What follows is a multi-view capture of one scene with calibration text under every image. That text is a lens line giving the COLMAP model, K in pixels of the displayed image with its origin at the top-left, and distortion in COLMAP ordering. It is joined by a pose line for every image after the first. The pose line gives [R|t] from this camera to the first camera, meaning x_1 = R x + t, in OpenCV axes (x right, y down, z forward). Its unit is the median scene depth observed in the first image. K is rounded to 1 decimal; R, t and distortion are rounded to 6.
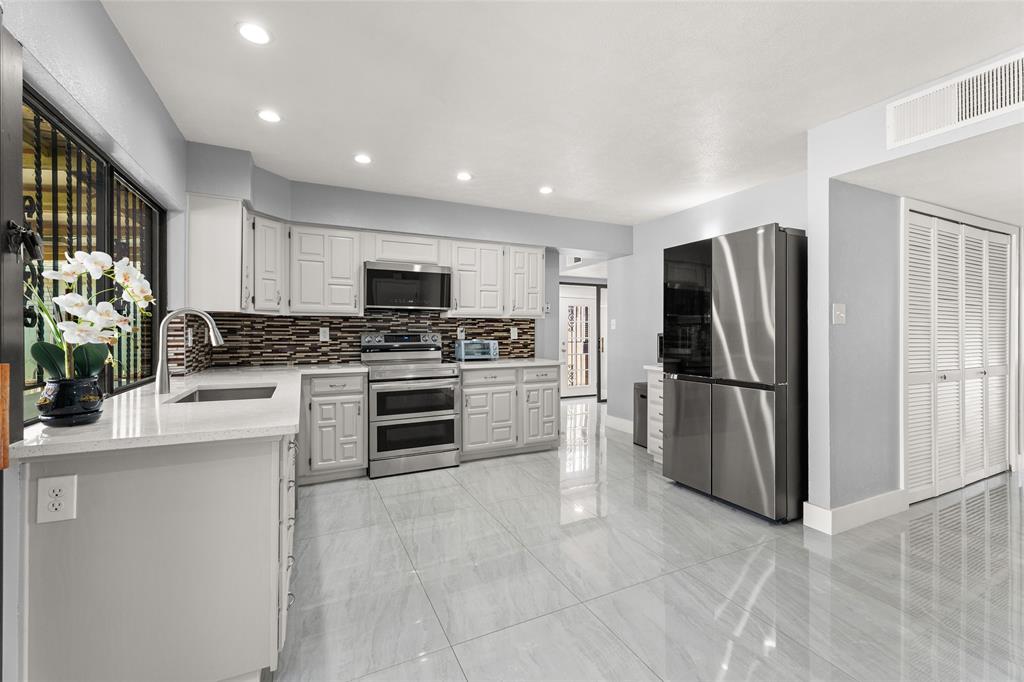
lens RADIAL K [[444.5, 0, 515.6], [0, 444.5, 334.4], [0, 0, 1]] dist [0.017050, -0.000200]
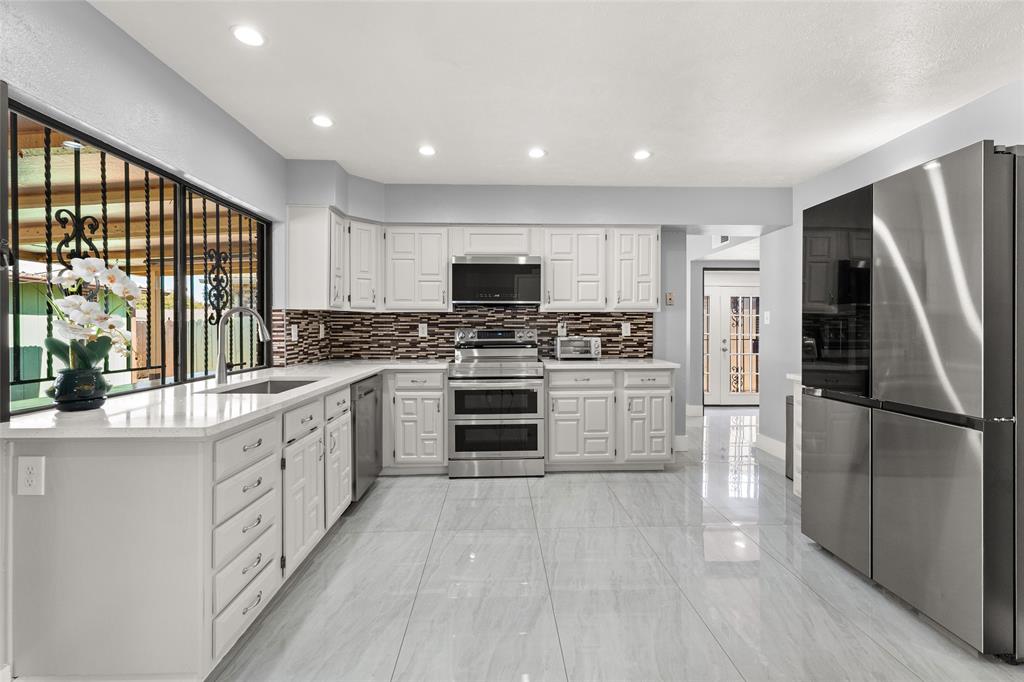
lens RADIAL K [[444.5, 0, 515.8], [0, 444.5, 328.8], [0, 0, 1]] dist [0.017050, -0.000200]
pose [[0.913356, 0.000721, -0.407161, 0.192499], [-0.001548, 0.999997, -0.001702, -0.001951], [0.407158, 0.002184, 0.913355, 0.156393]]
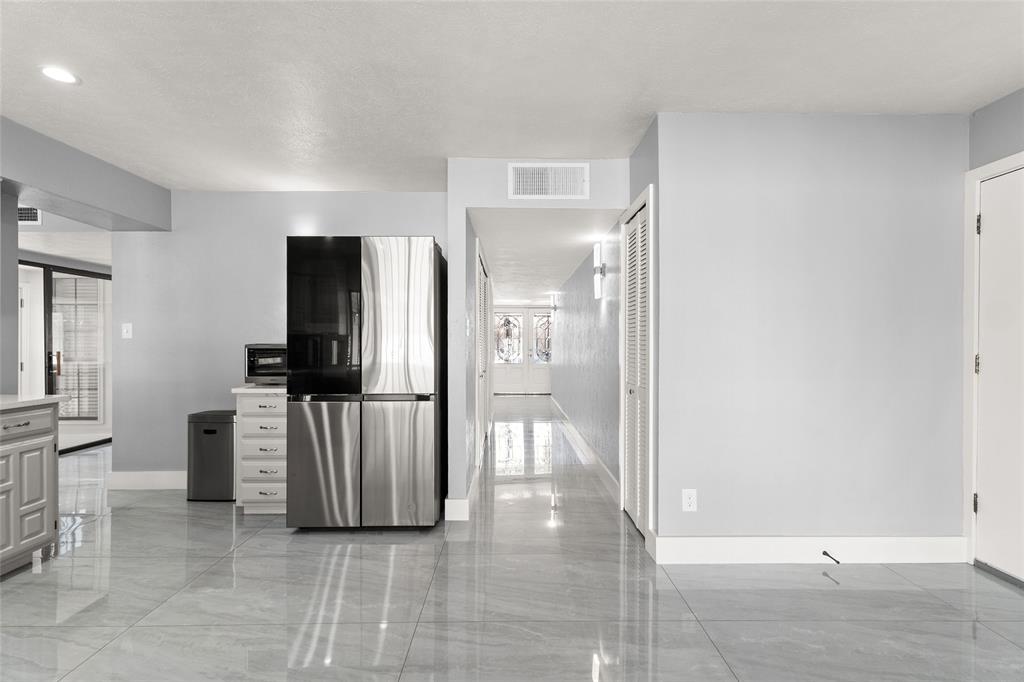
lens RADIAL K [[444.5, 0, 517.0], [0, 444.5, 346.3], [0, 0, 1]] dist [0.017050, -0.000200]
pose [[0.432541, -0.005300, 0.901599, -0.184481], [0.003454, 0.999985, 0.004222, -0.001097], [-0.901608, 0.001288, 0.432553, 0.276583]]
